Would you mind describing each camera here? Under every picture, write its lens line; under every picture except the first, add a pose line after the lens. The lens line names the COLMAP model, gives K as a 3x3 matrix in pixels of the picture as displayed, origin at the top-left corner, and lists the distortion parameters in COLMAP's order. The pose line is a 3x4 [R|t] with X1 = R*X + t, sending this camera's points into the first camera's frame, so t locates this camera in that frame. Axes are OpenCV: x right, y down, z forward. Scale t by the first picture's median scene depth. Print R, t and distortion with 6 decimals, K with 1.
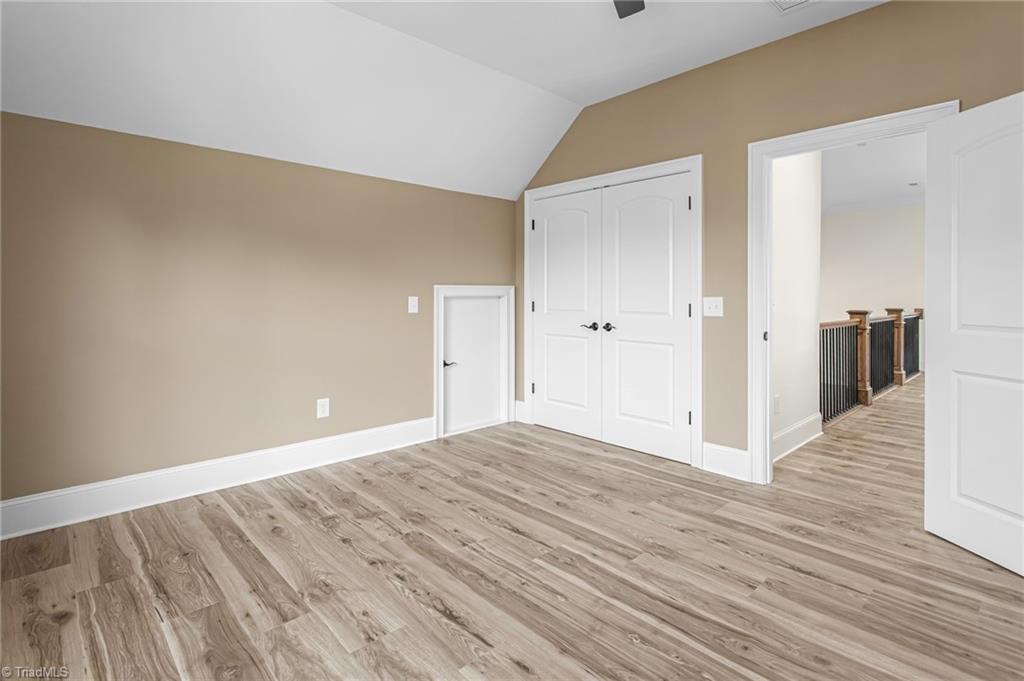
lens RADIAL K [[497.6, 0, 514.8], [0, 497.6, 336.3], [0, 0, 1]] dist [0.005877, 0.000704]
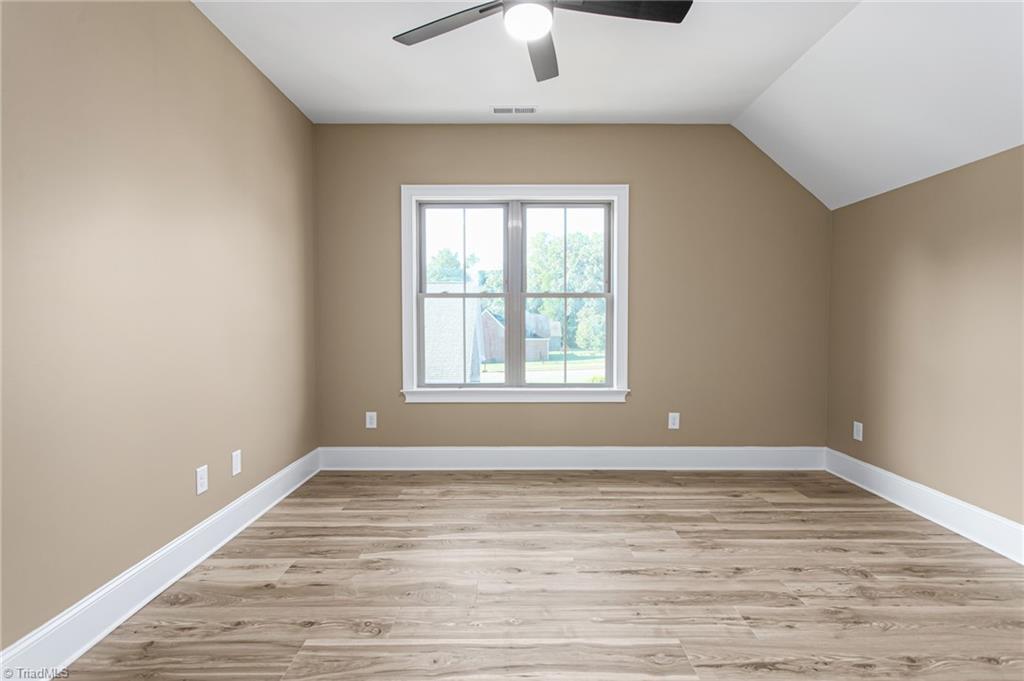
lens RADIAL K [[497.6, 0, 514.8], [0, 497.6, 336.3], [0, 0, 1]] dist [0.005877, 0.000704]
pose [[-0.671611, 0.021078, -0.740604, 0.857719], [-0.062746, 0.994386, 0.085202, -0.112169], [0.738242, 0.103693, -0.666518, 1.353979]]
